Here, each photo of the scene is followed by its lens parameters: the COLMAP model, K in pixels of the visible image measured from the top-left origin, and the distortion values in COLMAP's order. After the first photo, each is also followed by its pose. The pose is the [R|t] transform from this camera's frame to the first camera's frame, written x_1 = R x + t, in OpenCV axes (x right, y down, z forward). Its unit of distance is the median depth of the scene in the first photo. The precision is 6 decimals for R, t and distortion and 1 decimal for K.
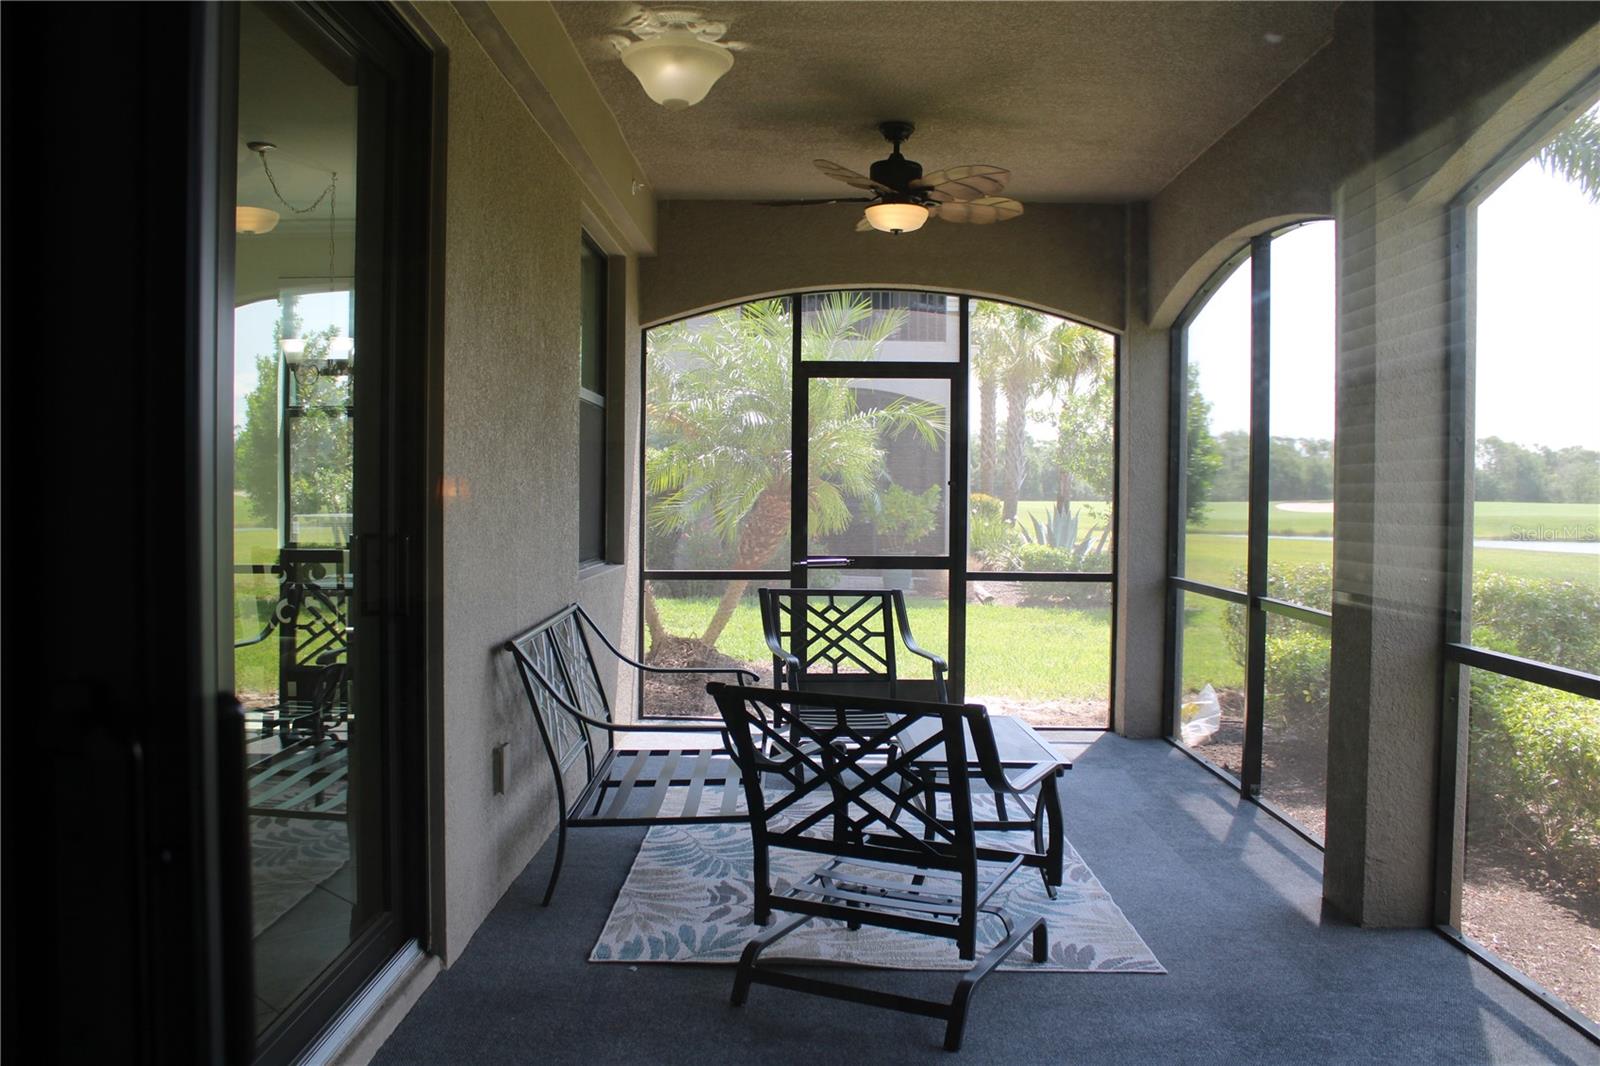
lens RADIAL K [[1349.1, 0, 819.5], [0, 1349.1, 538.0], [0, 0, 1]] dist [-0.158679, 0.134880]
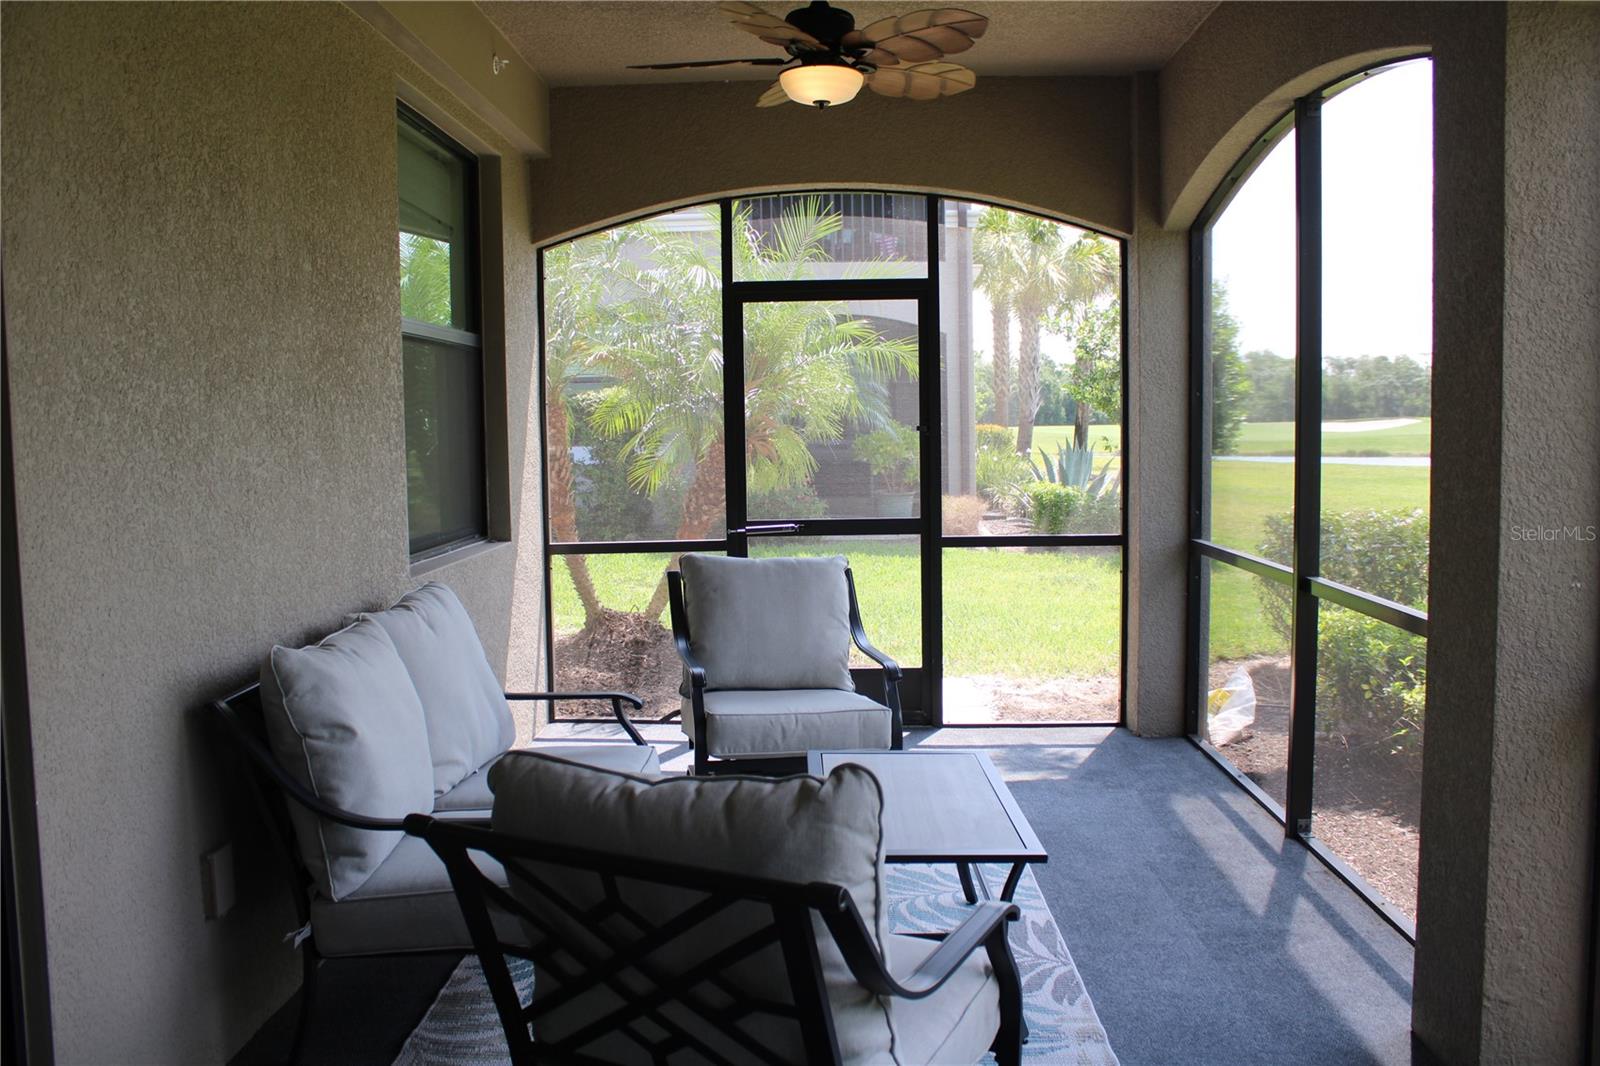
lens RADIAL K [[1349.1, 0, 812.2], [0, 1349.1, 544.0], [0, 0, 1]] dist [-0.158679, 0.134880]
pose [[0.999490, -0.021200, -0.023866, 0.057091], [0.022522, 0.998145, 0.056562, -0.020871], [0.022623, -0.057071, 0.998114, 0.209487]]
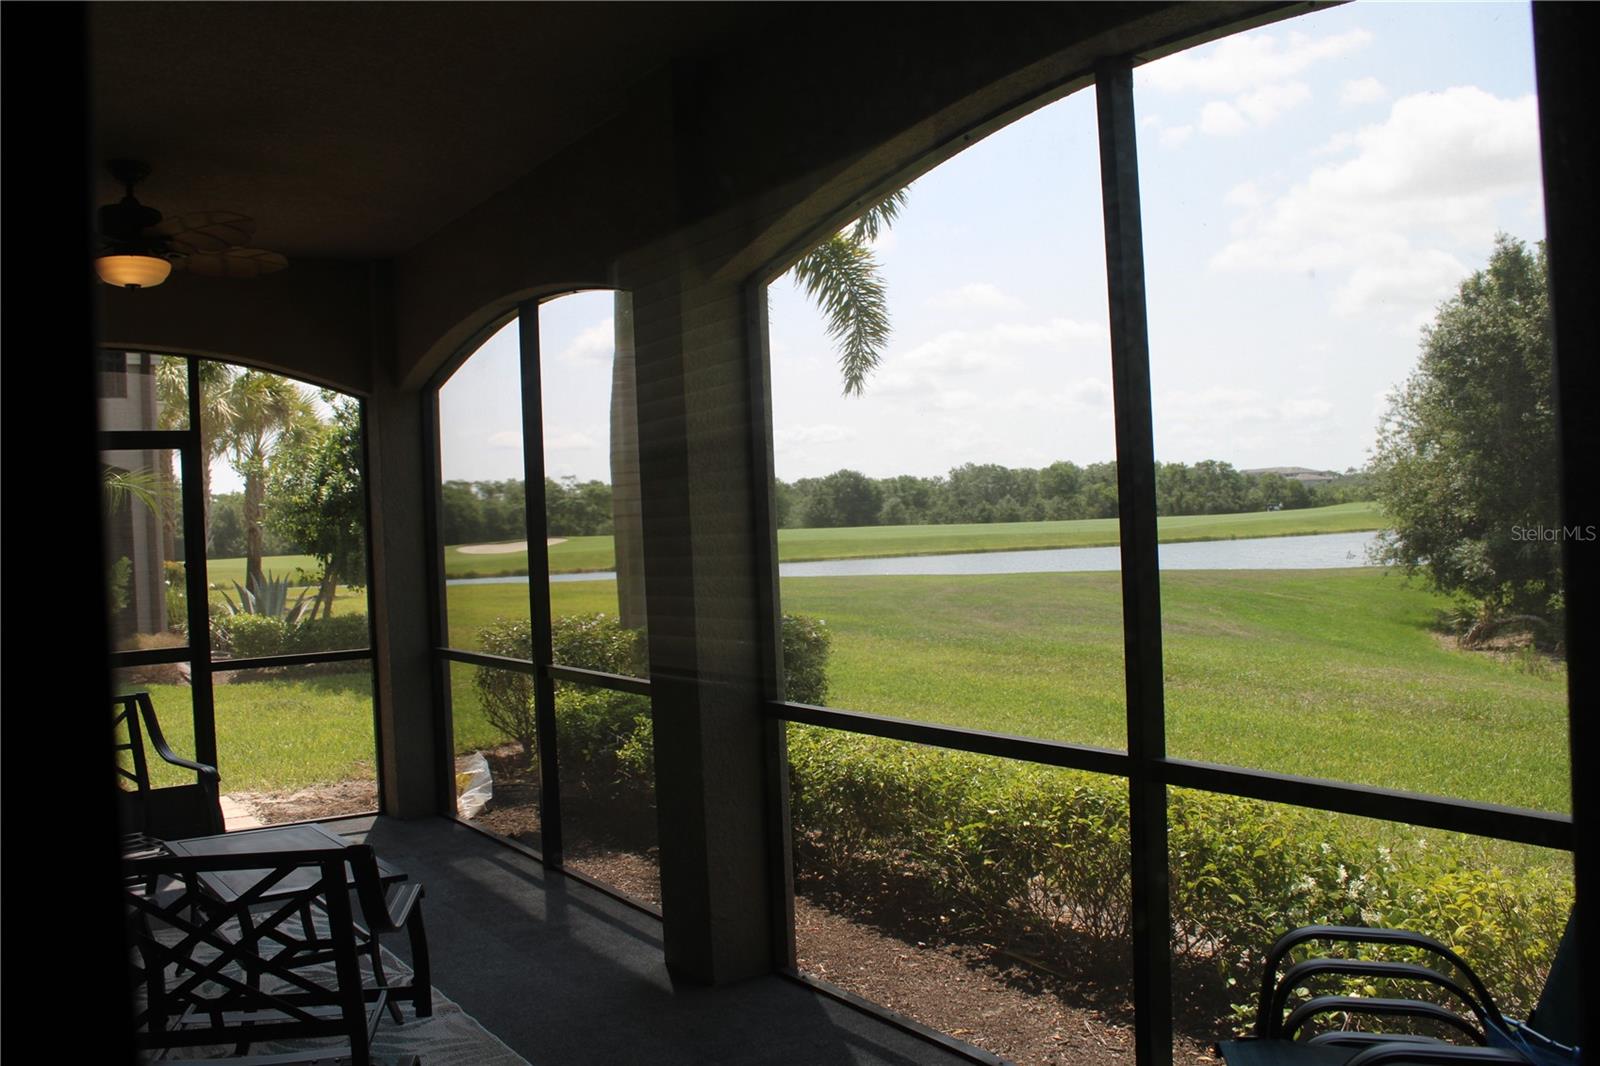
lens RADIAL K [[1349.1, 0, 819.8], [0, 1349.1, 526.0], [0, 0, 1]] dist [-0.158679, 0.134880]
pose [[0.824557, -0.047399, 0.563789, -0.050659], [0.071926, 0.997181, -0.021360, -0.019804], [-0.561188, 0.058164, 0.825642, 0.048864]]
